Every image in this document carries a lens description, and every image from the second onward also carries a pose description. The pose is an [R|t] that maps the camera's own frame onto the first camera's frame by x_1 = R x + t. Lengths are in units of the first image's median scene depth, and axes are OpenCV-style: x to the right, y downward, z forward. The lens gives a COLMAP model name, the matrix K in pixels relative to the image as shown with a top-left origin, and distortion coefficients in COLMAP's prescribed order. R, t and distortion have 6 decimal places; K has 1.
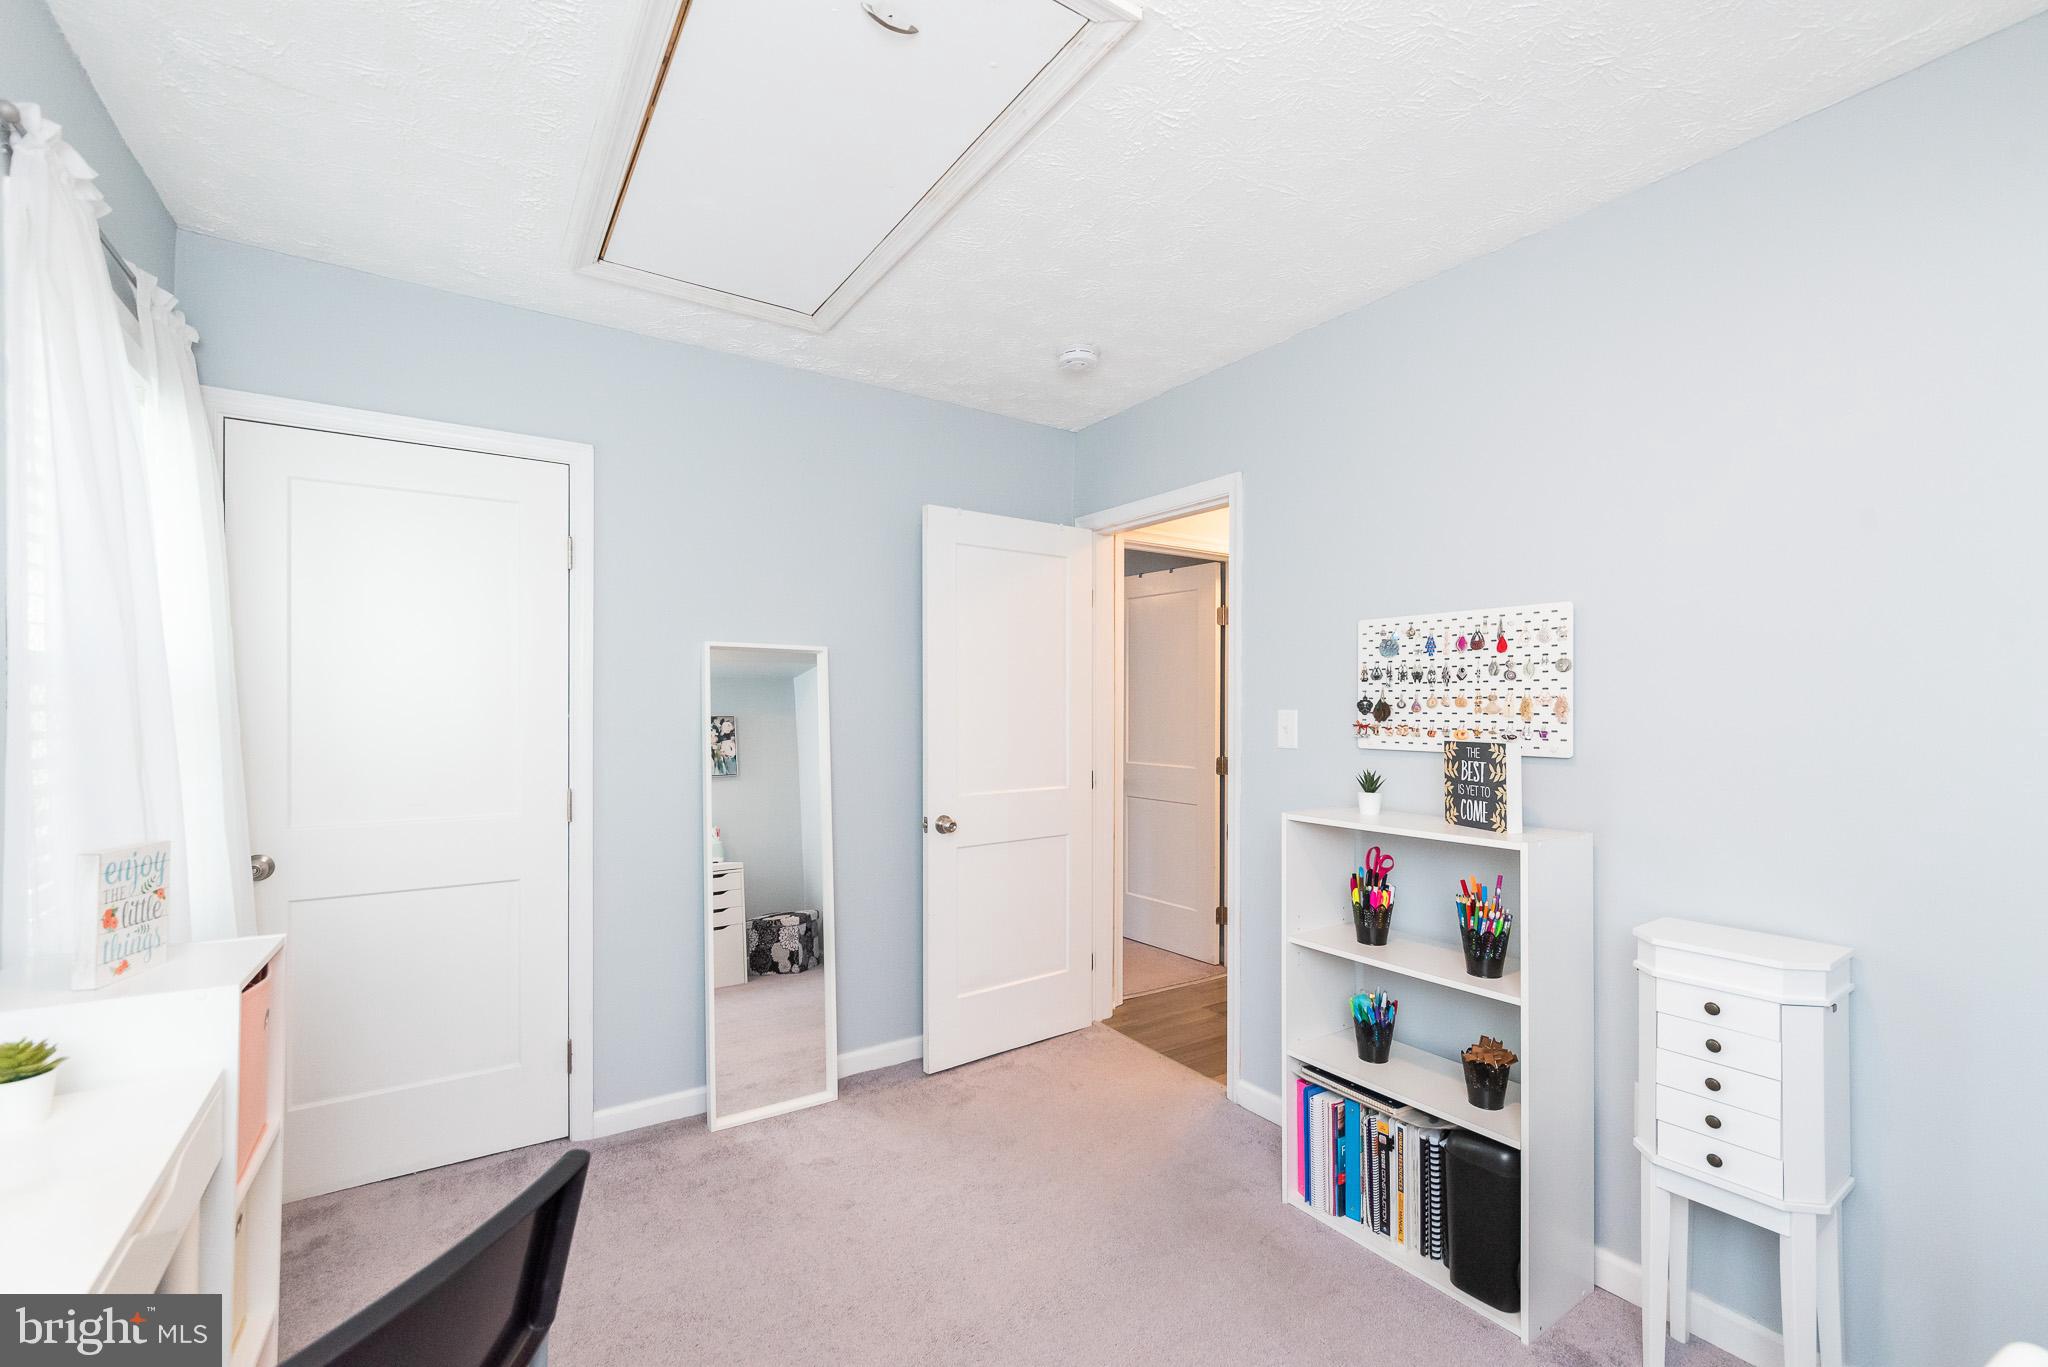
lens RADIAL K [[879.4, 0, 1011.0], [0, 879.4, 682.5], [0, 0, 1]] dist [-0.002653, -0.000333]
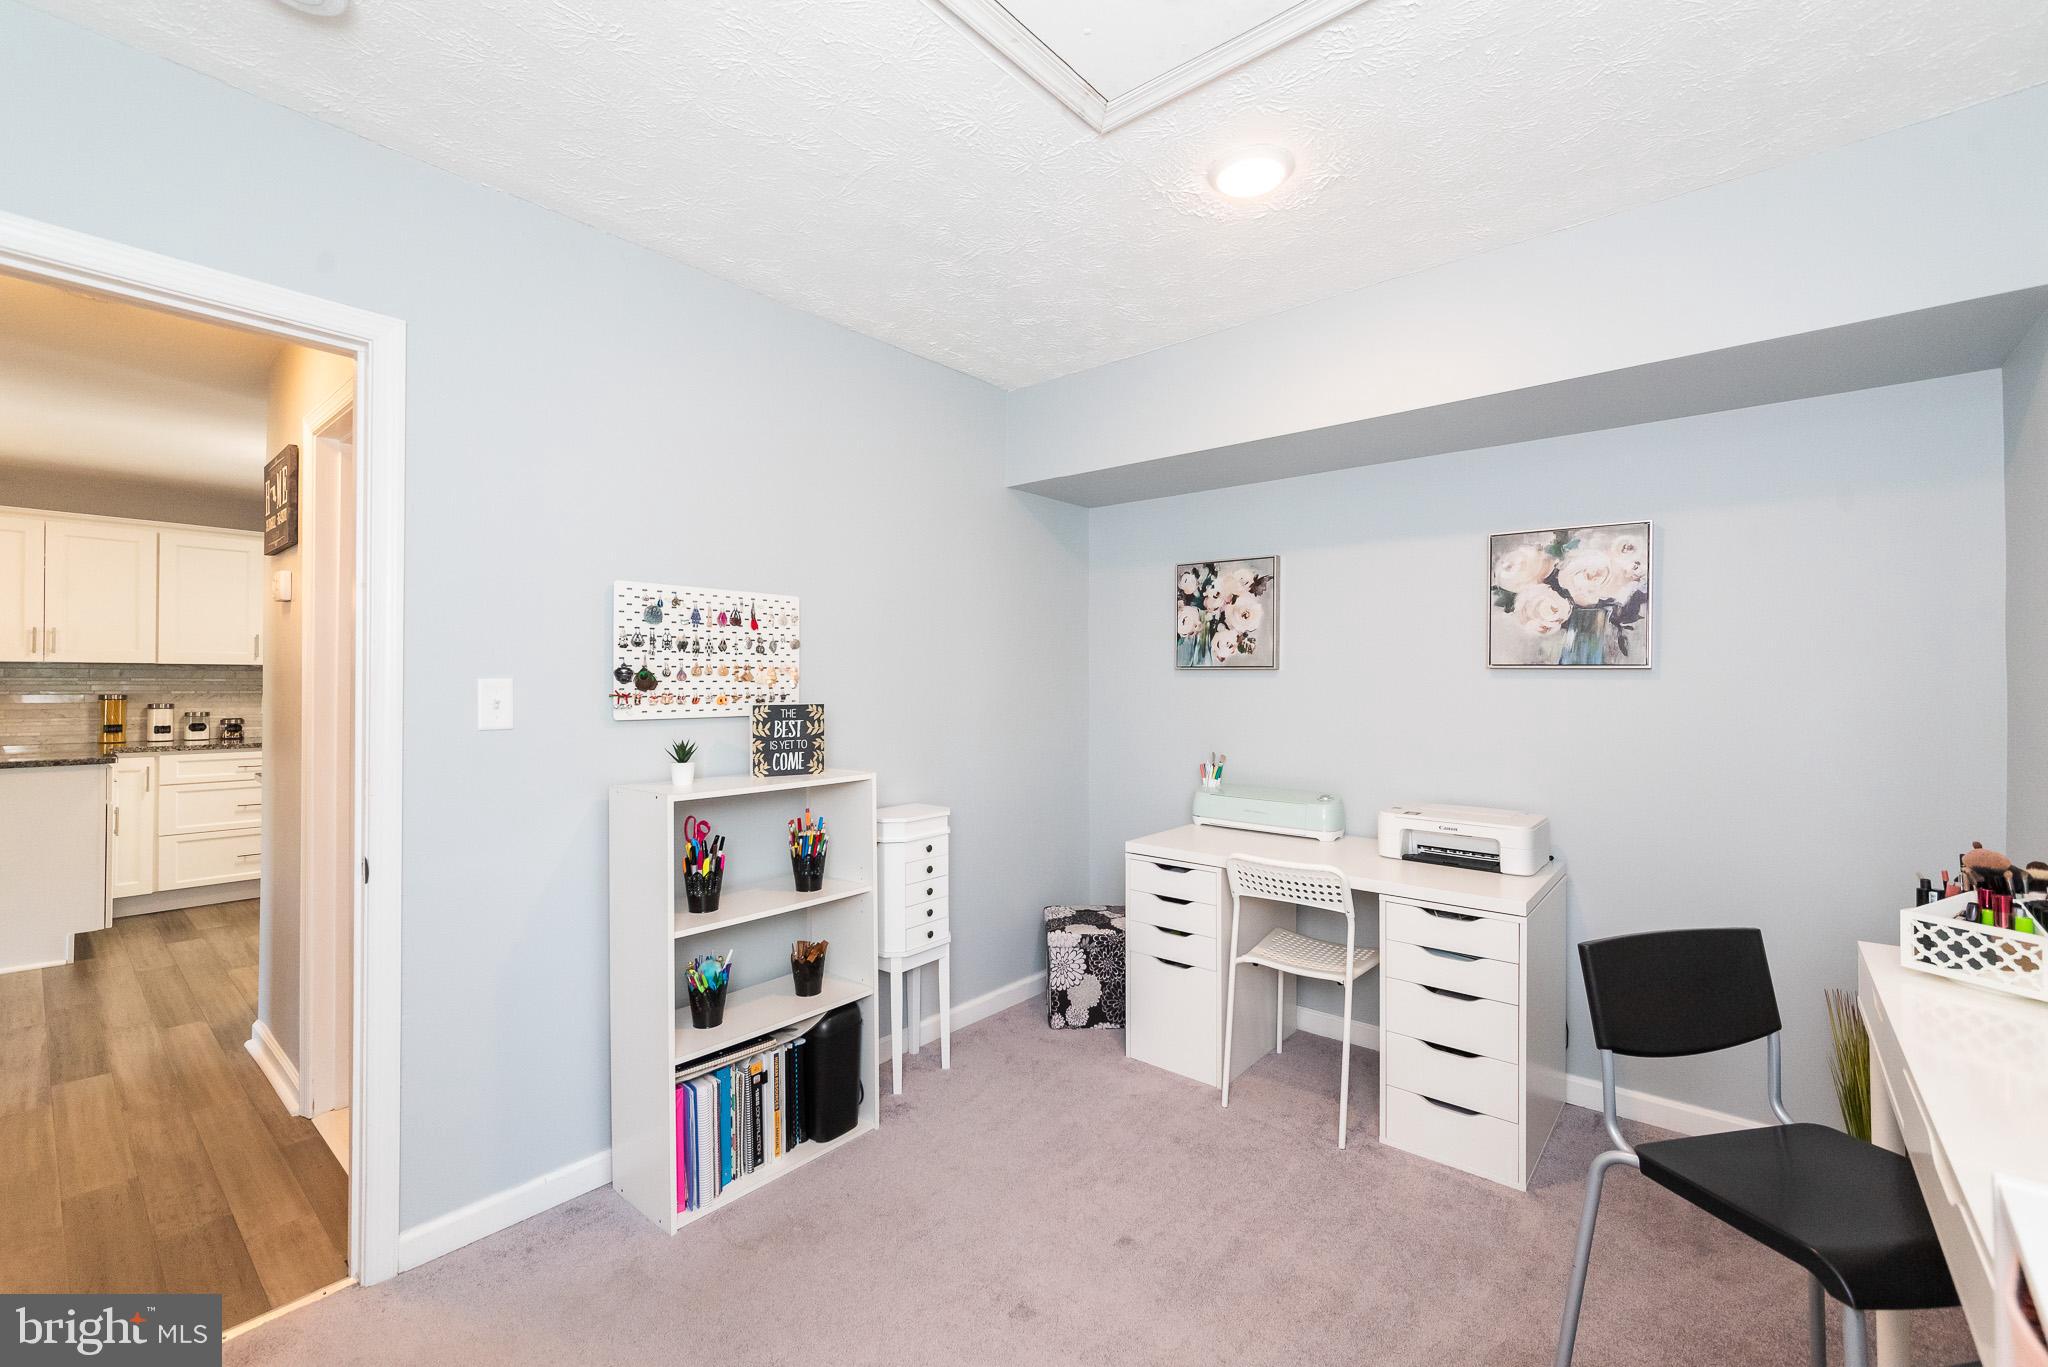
lens RADIAL K [[852.4, 0, 987.2], [0, 852.4, 681.1], [0, 0, 1]] dist [0.001688, 0.000048]
pose [[-0.269142, 0.001422, 0.963099, -0.621262], [-0.025024, 0.999651, -0.008469, 0.035674], [-0.962775, -0.026380, -0.269013, 0.970363]]
